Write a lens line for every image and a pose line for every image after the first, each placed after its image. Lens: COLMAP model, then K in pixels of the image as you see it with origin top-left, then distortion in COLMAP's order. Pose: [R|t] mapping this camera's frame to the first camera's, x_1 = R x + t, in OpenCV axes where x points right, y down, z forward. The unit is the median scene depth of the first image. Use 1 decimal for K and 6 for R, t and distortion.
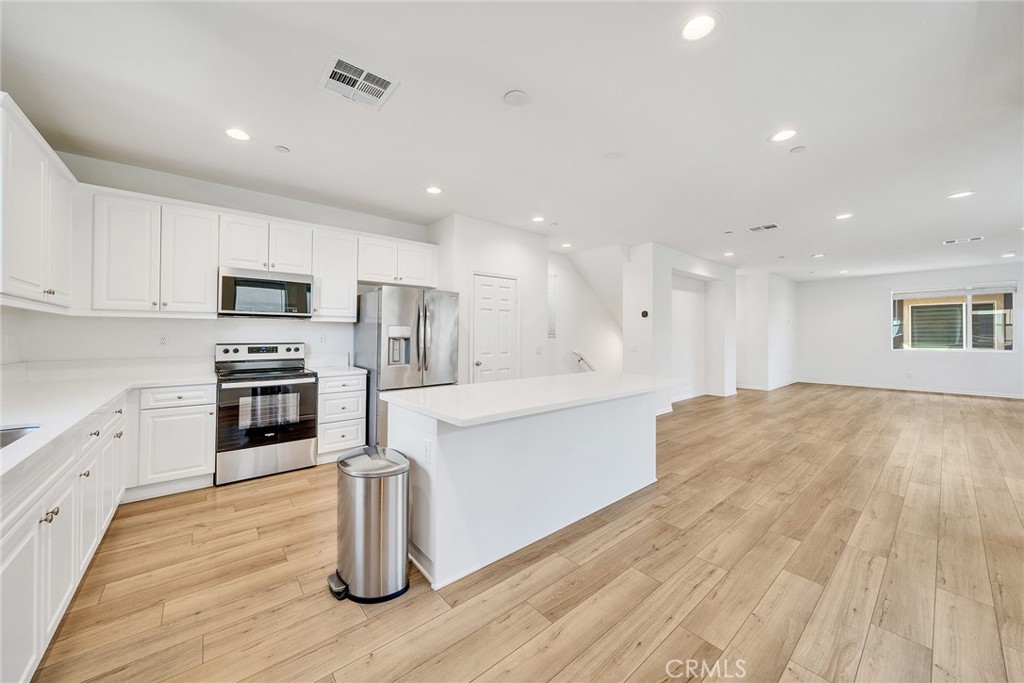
lens RADIAL K [[367.0, 0, 506.4], [0, 367.0, 340.1], [0, 0, 1]] dist [-0.000002, 0.000016]
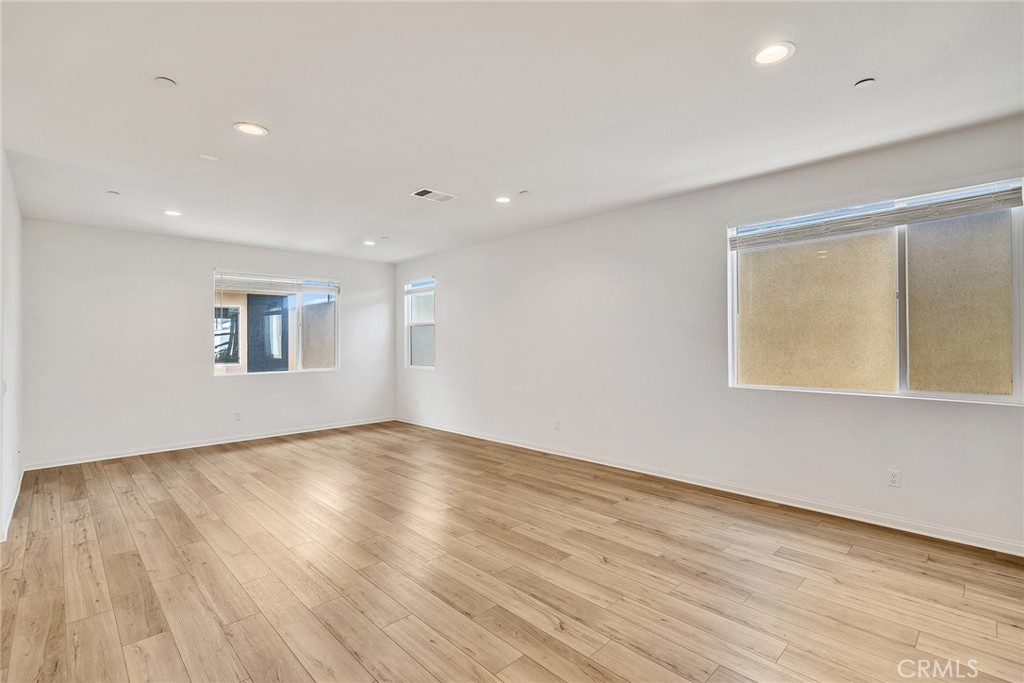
lens RADIAL K [[467.7, 0, 513.8], [0, 467.7, 338.2], [0, 0, 1]] dist [0.007328, -0.000596]
pose [[-0.087816, 0.006495, 0.996116, 0.456517], [0.020871, 0.999771, -0.004679, -0.029942], [-0.995918, 0.020379, -0.087931, 0.908627]]
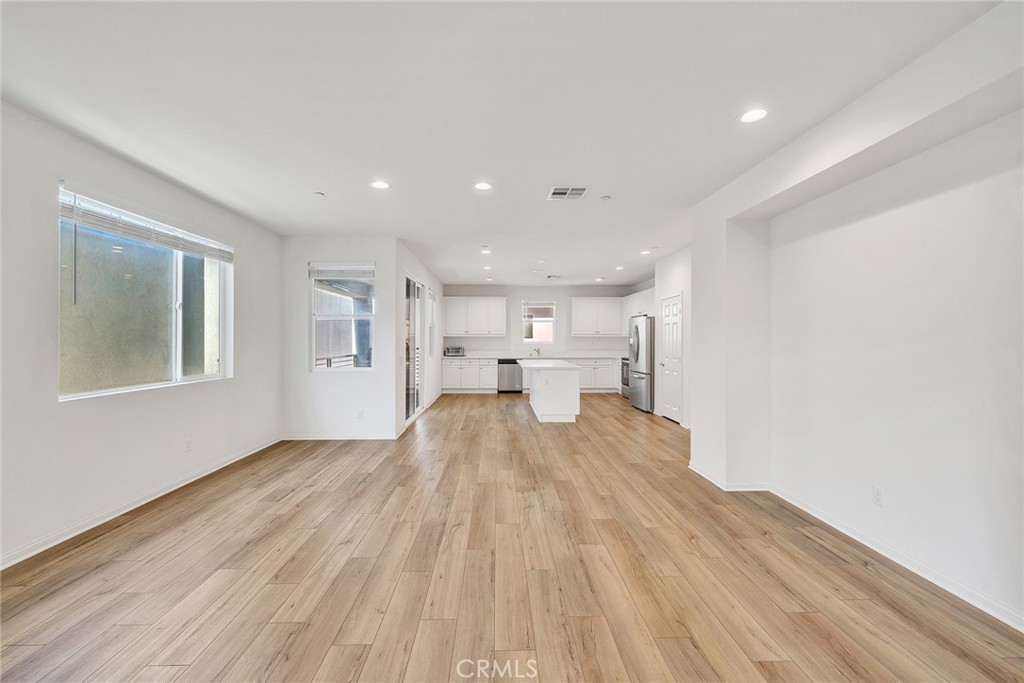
lens RADIAL K [[411.5, 0, 507.1], [0, 411.5, 337.3], [0, 0, 1]] dist [-0.001858, 0.000532]
pose [[-0.618746, -0.004193, -0.785580, 1.191105], [-0.010488, 0.999941, 0.002924, -0.028468], [0.785521, 0.010048, -0.618753, 1.196458]]
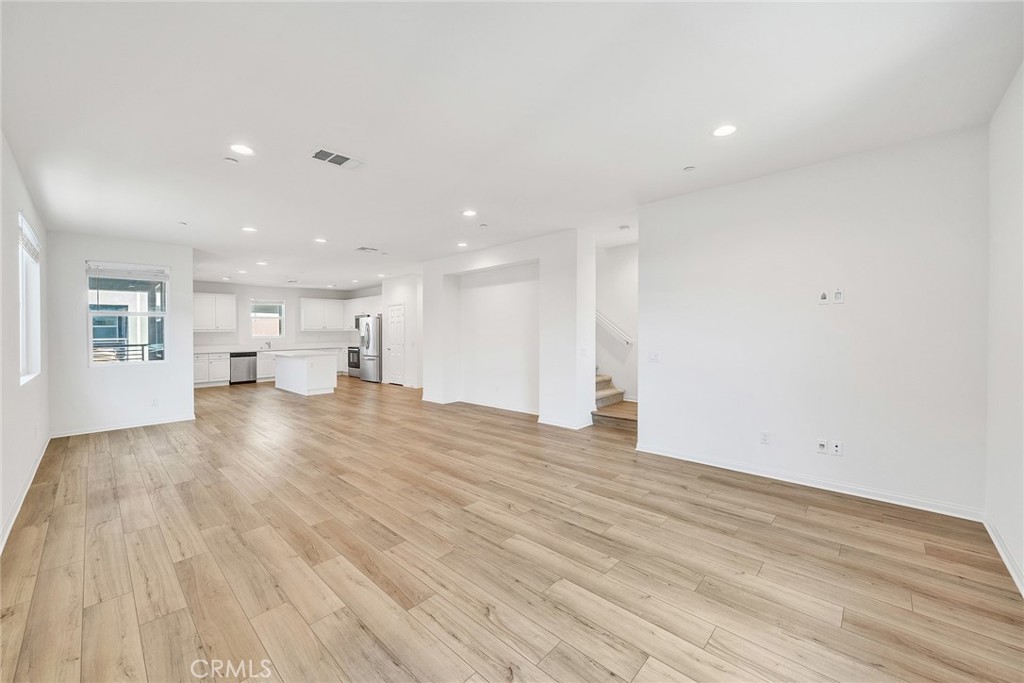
lens RADIAL K [[394.1, 0, 503.7], [0, 394.1, 337.6], [0, 0, 1]] dist [-0.000959, -0.000238]
pose [[0.102540, 0.013925, -0.994631, 1.753639], [-0.001551, 0.999903, 0.013838, -0.025607], [0.994728, 0.000124, 0.102551, 1.136185]]
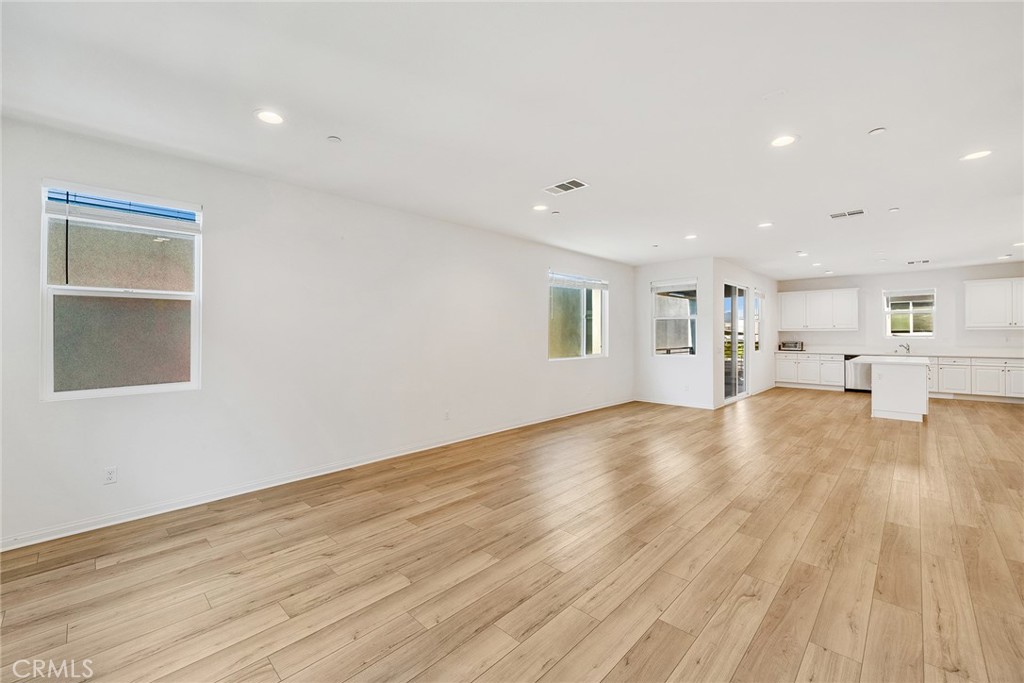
lens RADIAL K [[411.5, 0, 505.5], [0, 411.5, 336.2], [0, 0, 1]] dist [-0.001858, 0.000532]
pose [[-0.995107, 0.002953, -0.098764, 1.362727], [0.001358, 0.999868, 0.016210, -0.033805], [0.098799, 0.015997, -0.994979, 1.598954]]
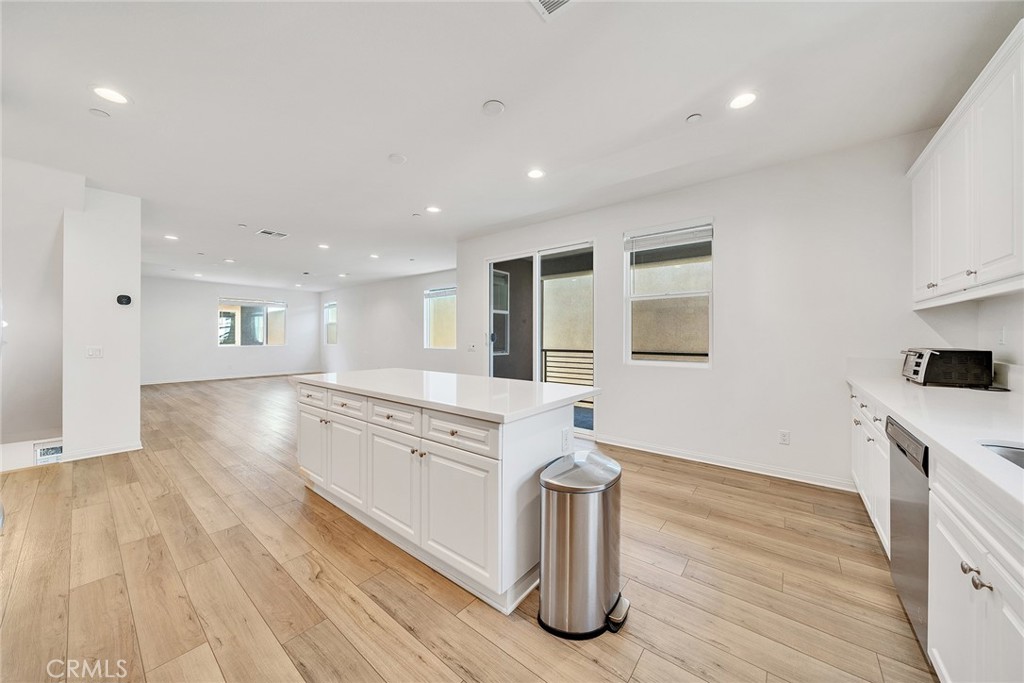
lens RADIAL K [[354.5, 0, 521.0], [0, 354.5, 334.9], [0, 0, 1]] dist [-0.001023, -0.000013]
pose [[-0.217046, 0.004365, 0.976152, -0.392964], [0.007773, 0.999966, -0.002743, -0.001694], [-0.976131, 0.006992, -0.217072, 0.446252]]
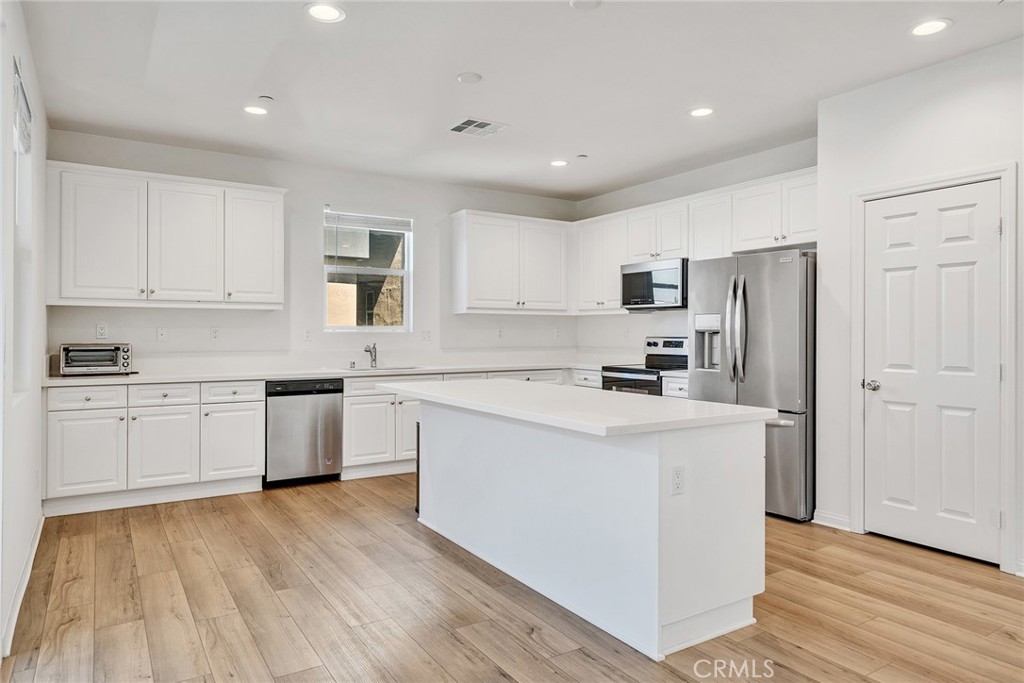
lens RADIAL K [[647.1, 0, 514.7], [0, 647.1, 340.1], [0, 0, 1]] dist [0.005085, 0.002057]
pose [[-0.120660, 0.009015, -0.992653, 0.647184], [-0.012971, 0.999859, 0.010657, 0.002500], [0.992609, 0.014162, -0.120526, 0.507576]]
